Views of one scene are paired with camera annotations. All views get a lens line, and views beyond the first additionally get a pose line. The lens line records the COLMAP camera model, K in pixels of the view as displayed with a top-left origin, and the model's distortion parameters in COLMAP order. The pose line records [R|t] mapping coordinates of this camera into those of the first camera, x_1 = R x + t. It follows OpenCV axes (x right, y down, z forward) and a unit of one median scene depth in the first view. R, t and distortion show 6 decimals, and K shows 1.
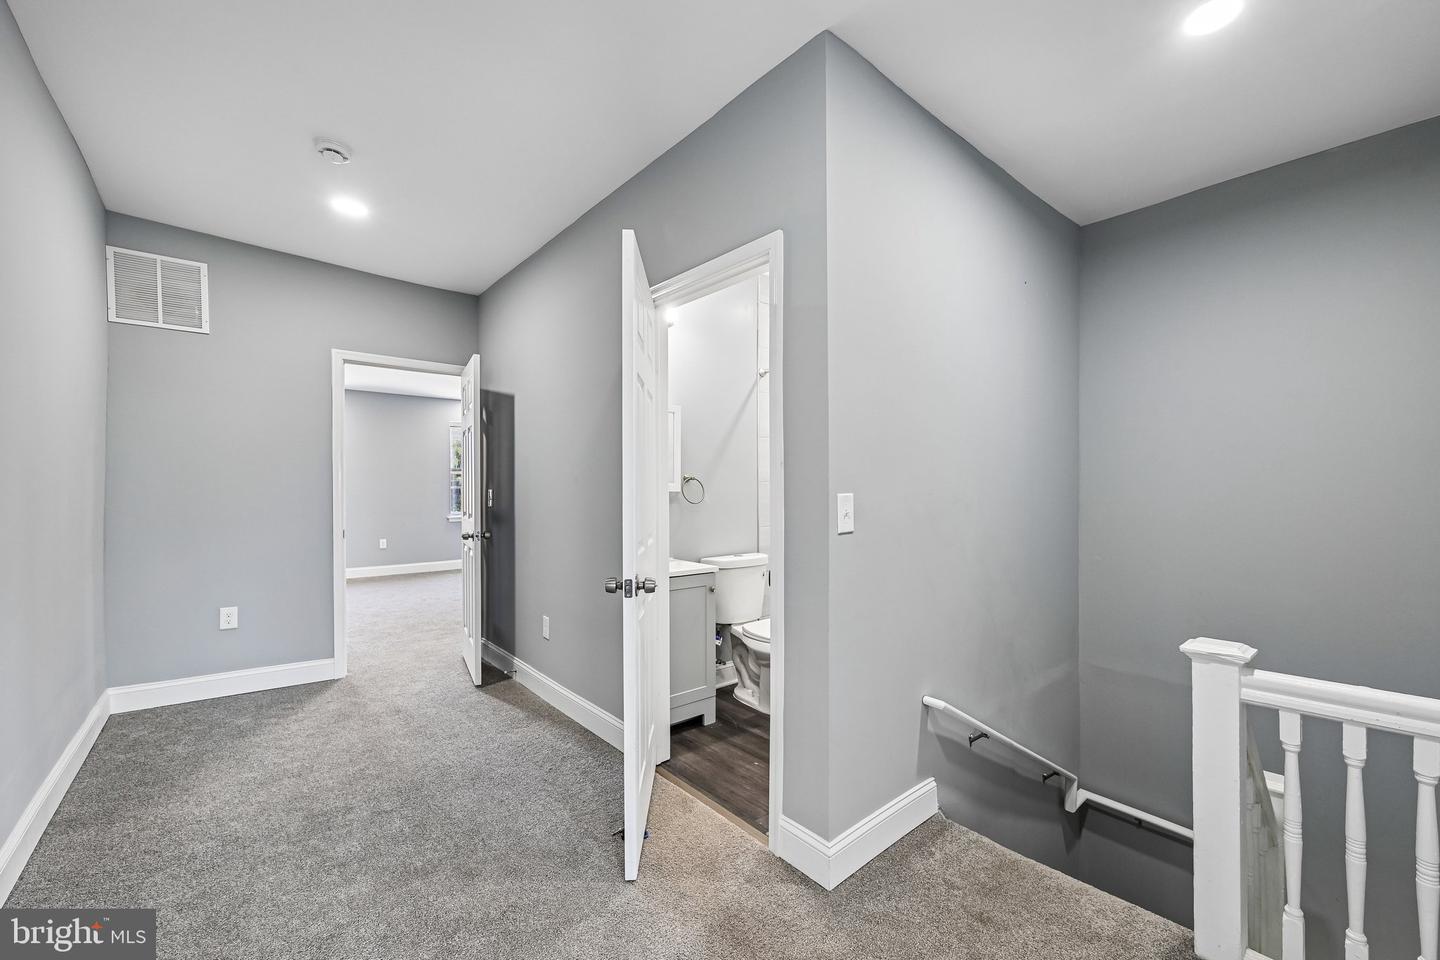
lens RADIAL K [[572.1, 0, 722.6], [0, 572.1, 483.6], [0, 0, 1]] dist [-0.009640, 0.000149]
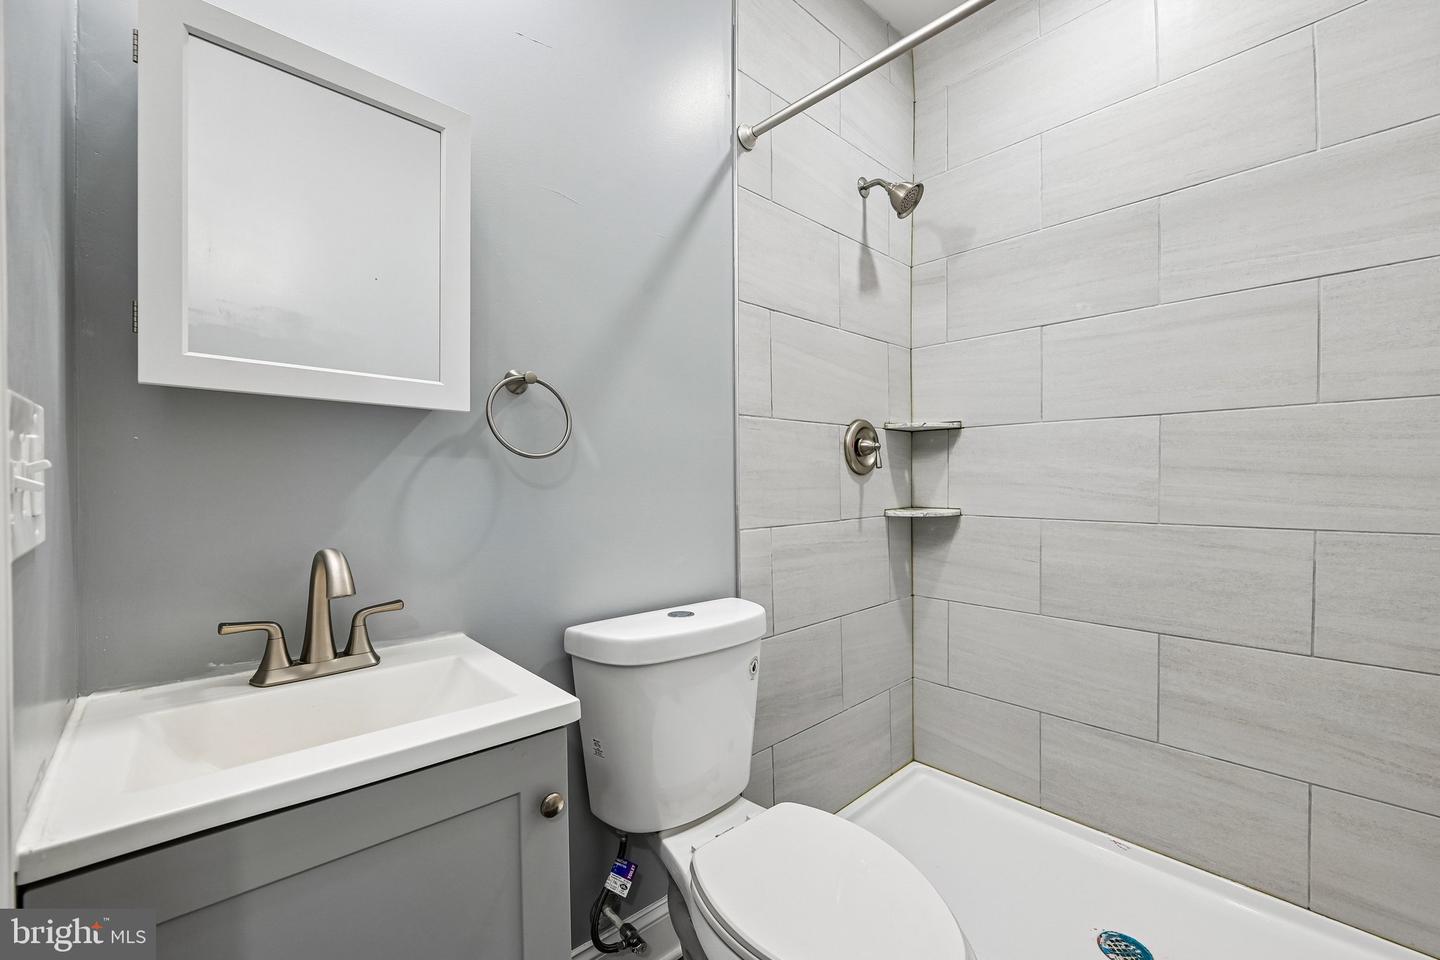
lens RADIAL K [[572.1, 0, 722.9], [0, 572.1, 476.8], [0, 0, 1]] dist [-0.009640, 0.000149]
pose [[0.999198, -0.001231, 0.040030, 0.051412], [0.000844, 0.999953, 0.009671, 0.052484], [-0.040040, -0.009630, 0.999152, 0.835185]]
